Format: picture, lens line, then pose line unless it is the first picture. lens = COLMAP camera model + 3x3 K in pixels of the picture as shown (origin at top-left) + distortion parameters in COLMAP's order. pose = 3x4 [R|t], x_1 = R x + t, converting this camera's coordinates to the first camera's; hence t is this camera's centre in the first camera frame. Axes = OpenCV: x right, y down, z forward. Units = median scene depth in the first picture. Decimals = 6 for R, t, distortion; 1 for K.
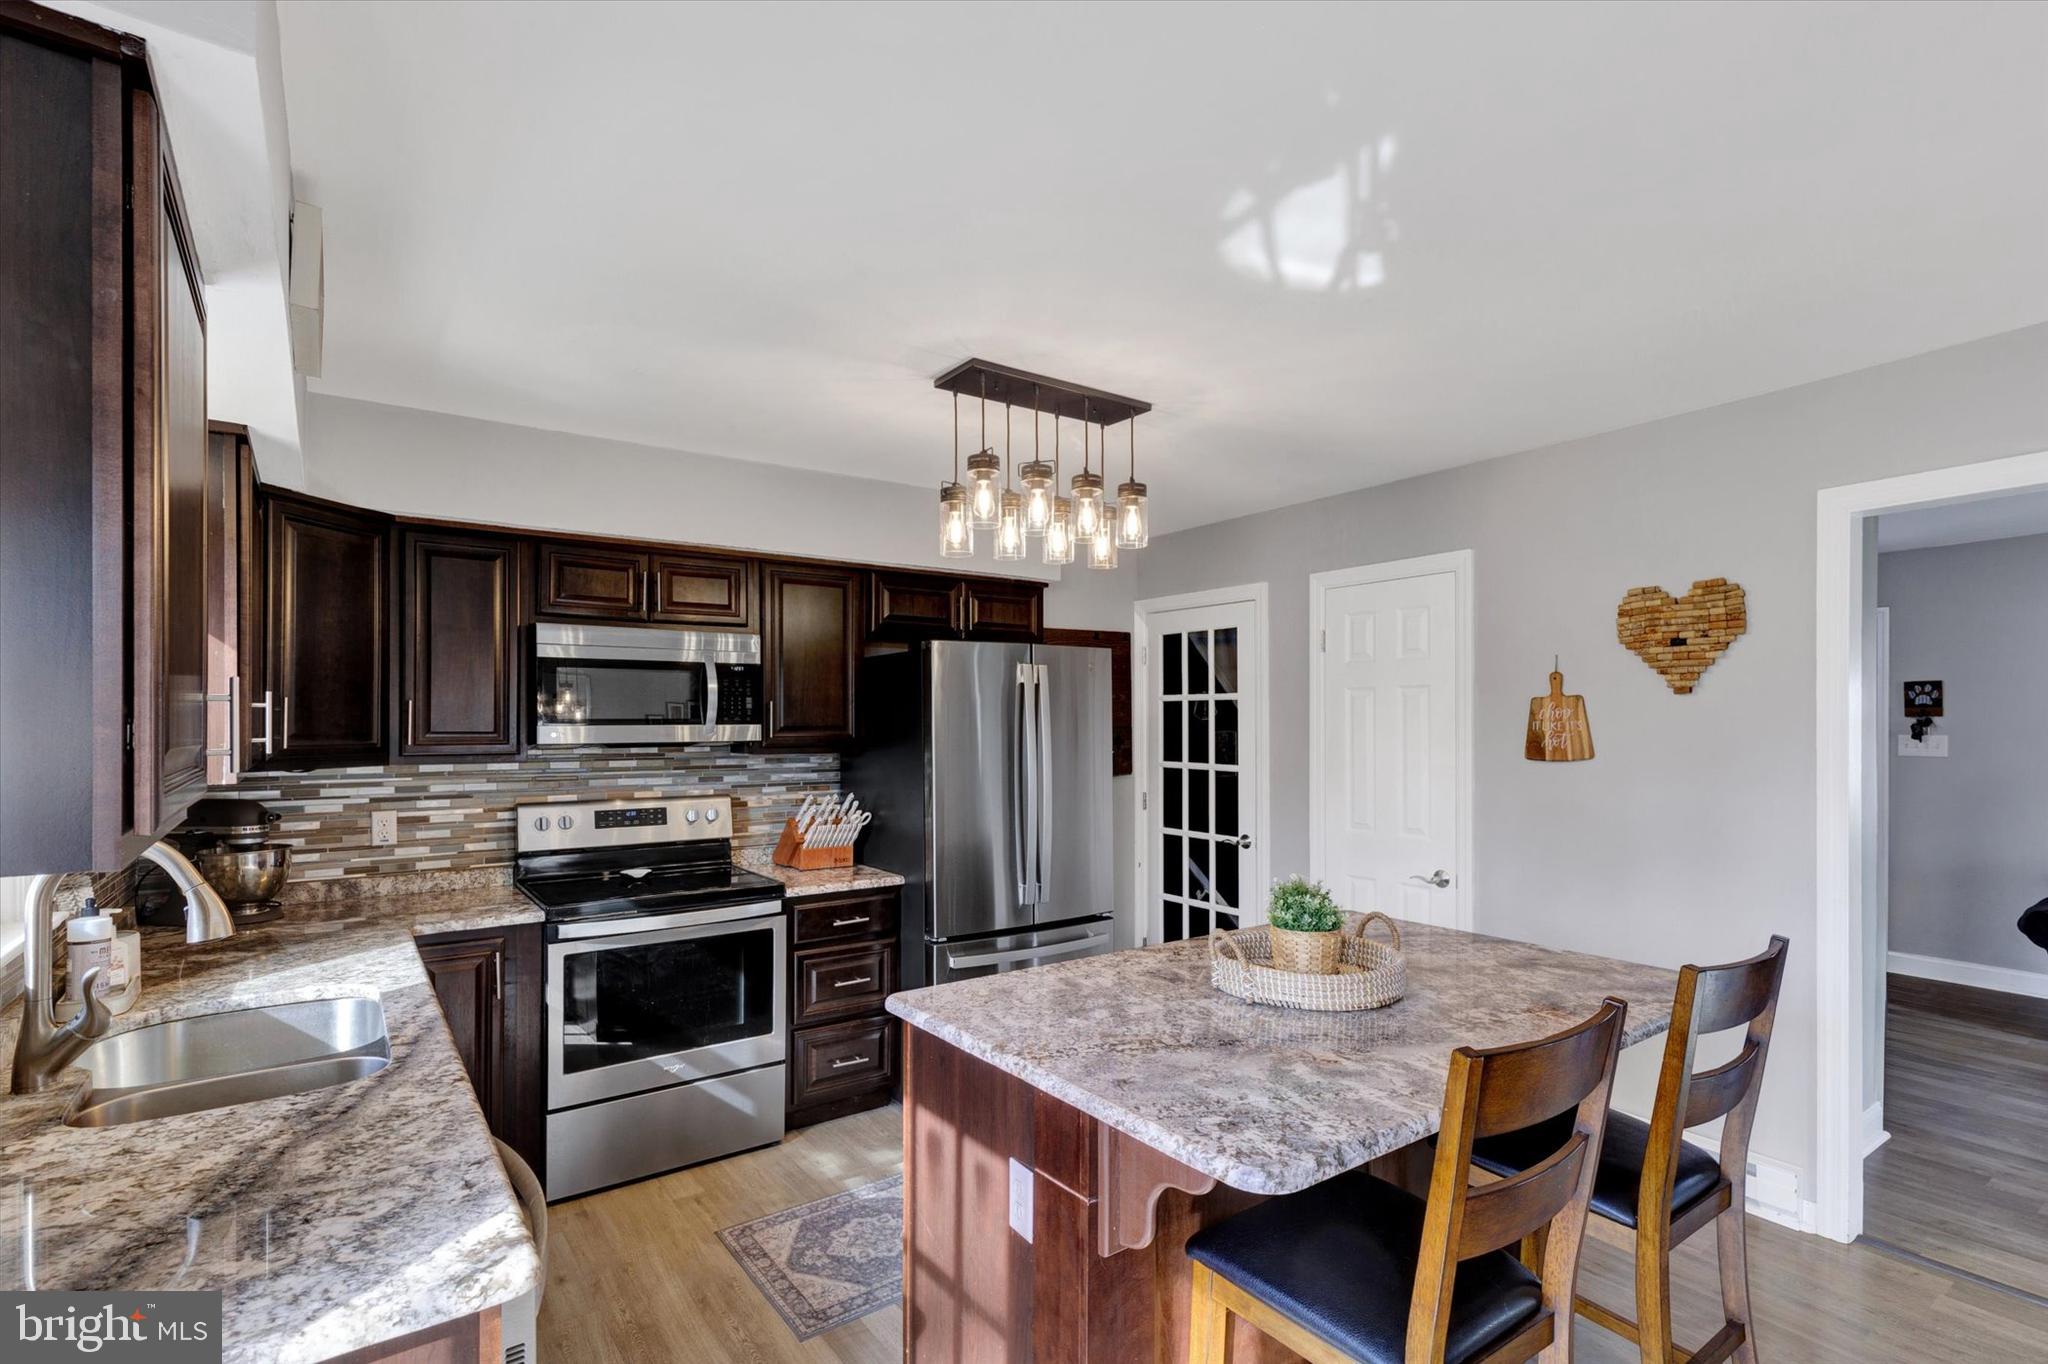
lens RADIAL K [[979.4, 0, 1057.0], [0, 979.4, 731.9], [0, 0, 1]] dist [0.000062, 0.000006]
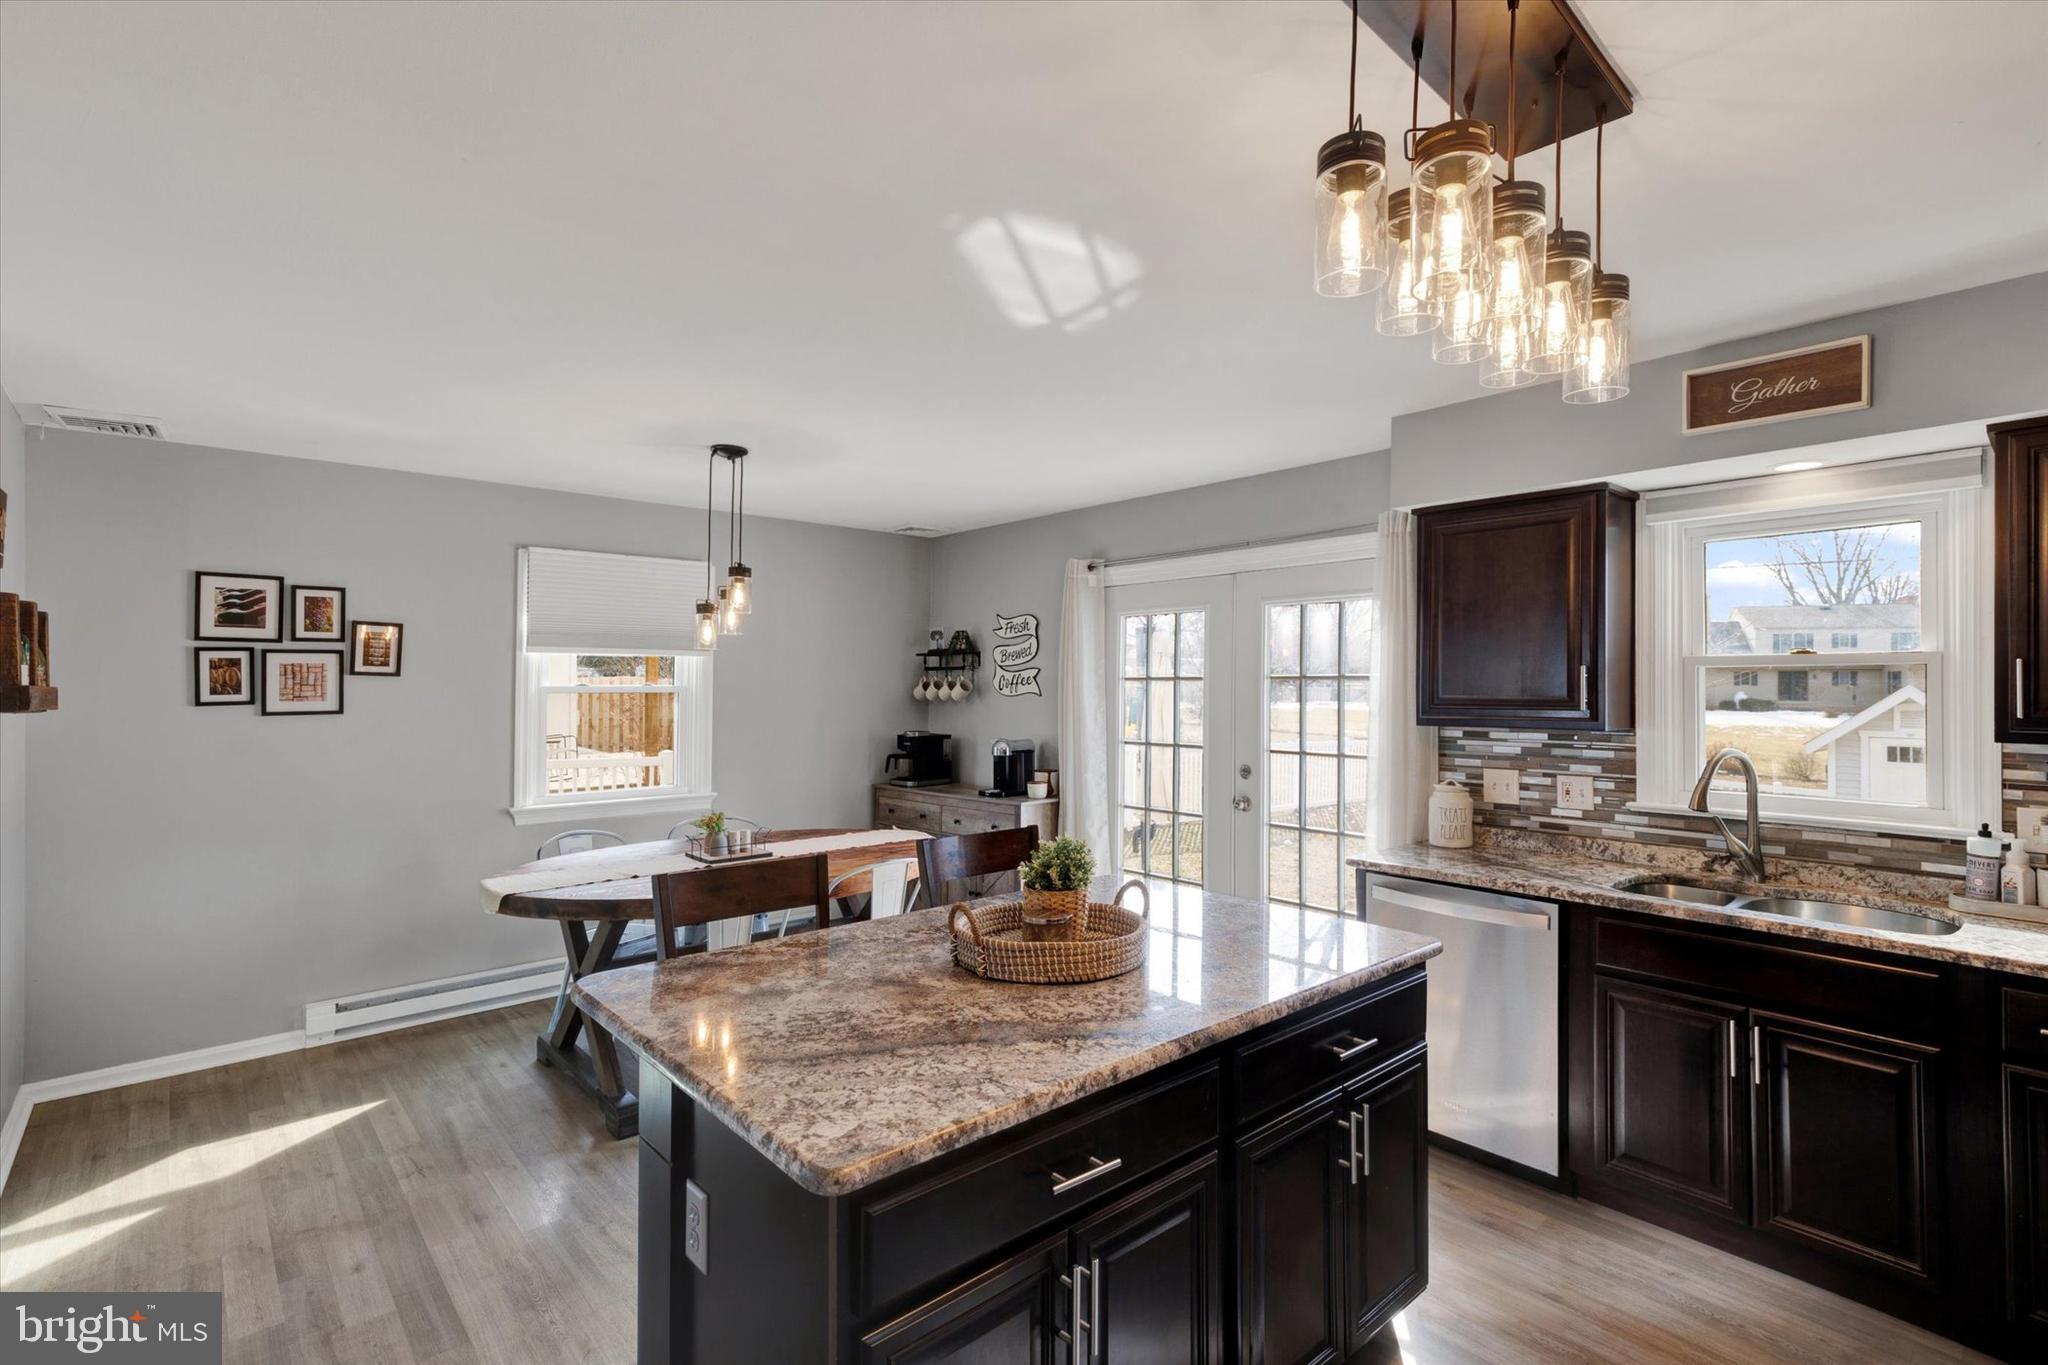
lens RADIAL K [[971.3, 0, 1029.4], [0, 971.3, 664.0], [0, 0, 1]] dist [-0.031965, 0.062512]
pose [[-0.997484, -0.002284, -0.070862, 0.253433], [-0.001460, 0.999931, -0.011681, -0.014576], [0.070884, -0.011548, -0.997418, 1.430230]]
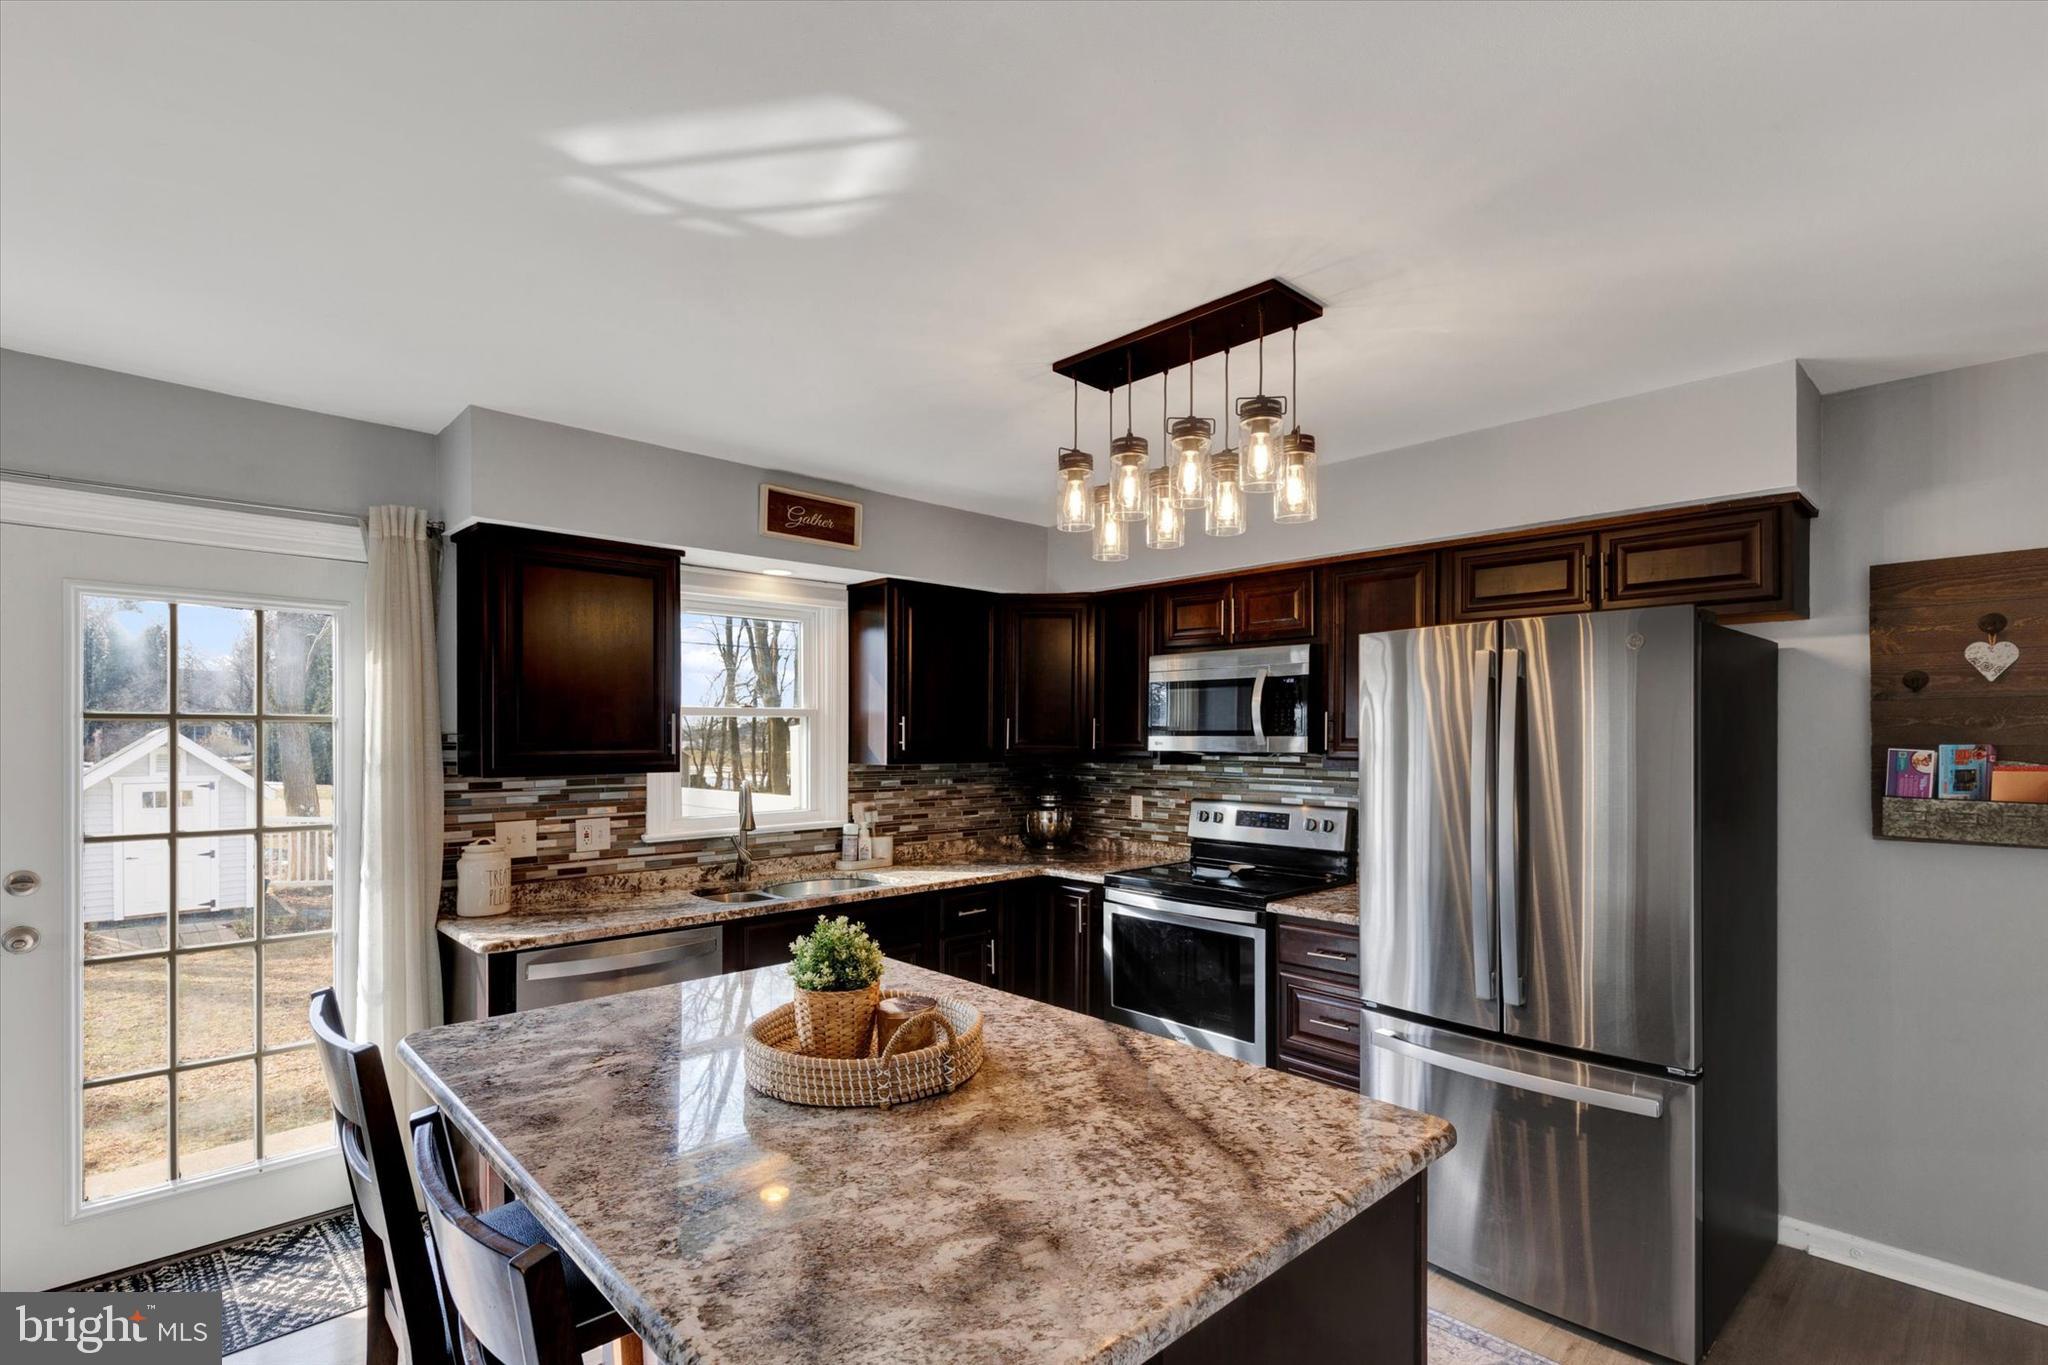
lens RADIAL K [[979.4, 0, 1057.0], [0, 979.4, 732.4], [0, 0, 1]] dist [0.000062, 0.000006]
pose [[0.123599, 0.000384, -0.992332, 0.775817], [-0.012479, 0.999921, -0.001168, -0.008292], [0.992254, 0.012528, 0.123594, 0.768296]]
